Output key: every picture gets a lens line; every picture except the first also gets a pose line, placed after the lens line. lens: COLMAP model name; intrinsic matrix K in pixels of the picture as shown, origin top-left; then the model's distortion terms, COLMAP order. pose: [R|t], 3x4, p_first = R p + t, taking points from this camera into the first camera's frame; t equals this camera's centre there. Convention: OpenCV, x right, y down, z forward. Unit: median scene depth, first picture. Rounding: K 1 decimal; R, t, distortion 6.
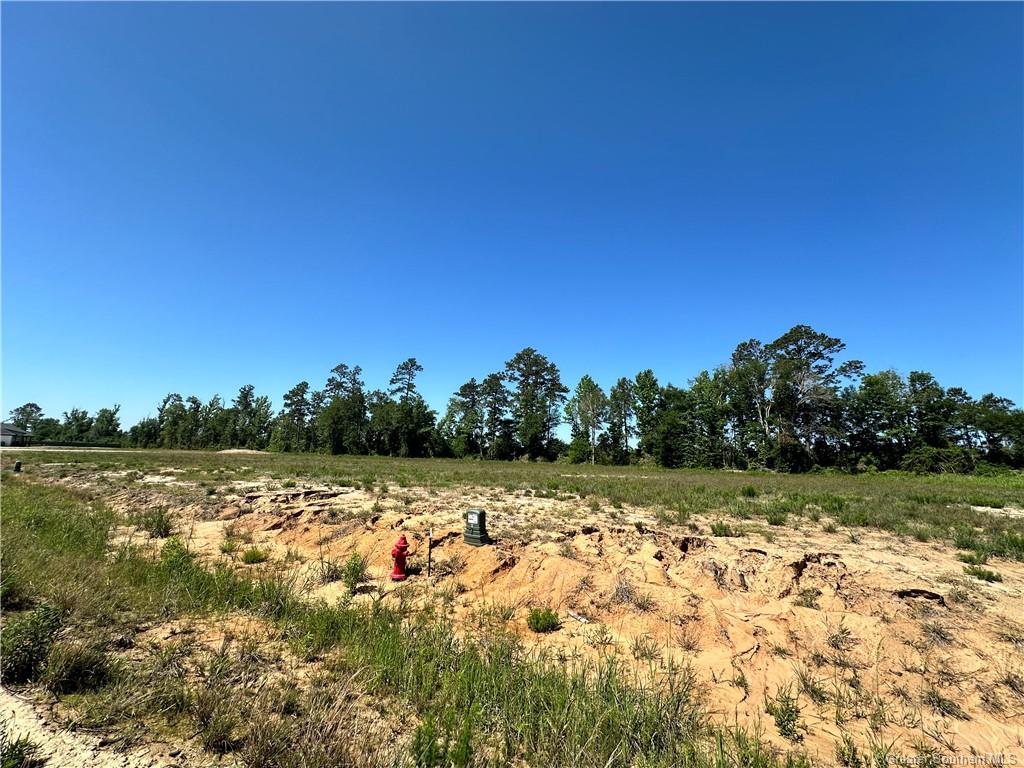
lens RADIAL K [[410.0, 0, 512.0], [0, 410.0, 384.0], [0, 0, 1]] dist [-0.000581, 0.000750]
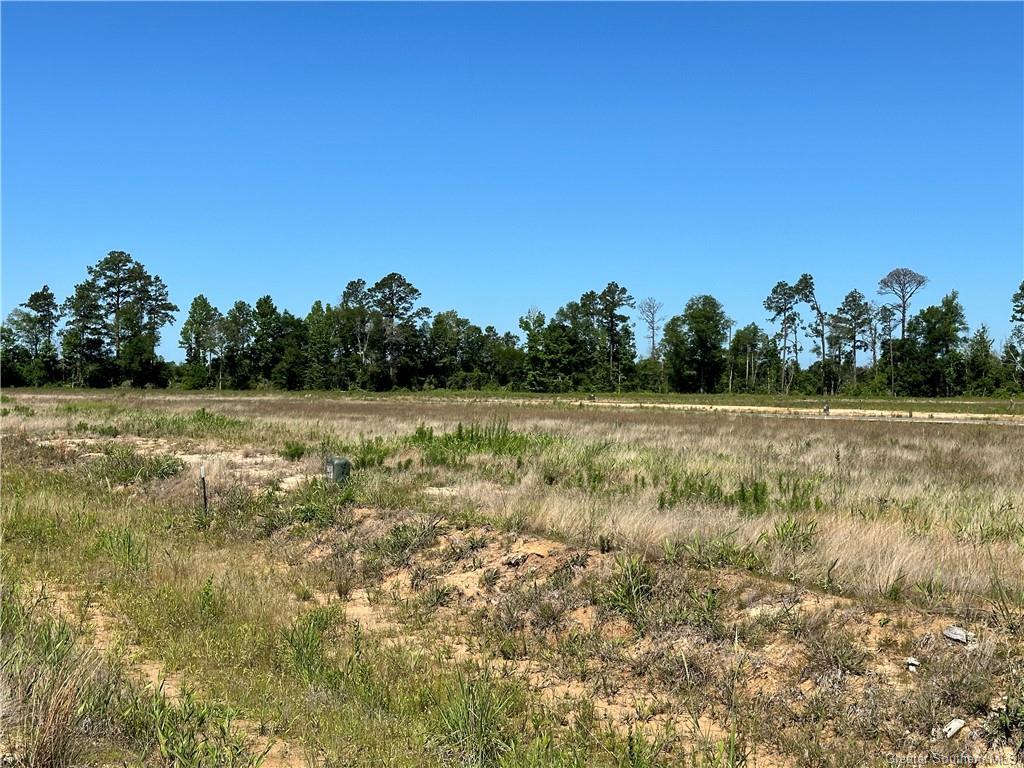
lens RADIAL K [[1446.7, 0, 512.0], [0, 1446.7, 384.0], [0, 0, 1]] dist [0.241928, -0.469764]
pose [[0.805196, -0.019113, 0.592701, -1.438384], [-0.091815, 0.983410, 0.156445, -0.479871], [-0.585858, -0.180388, 0.790083, -2.435082]]
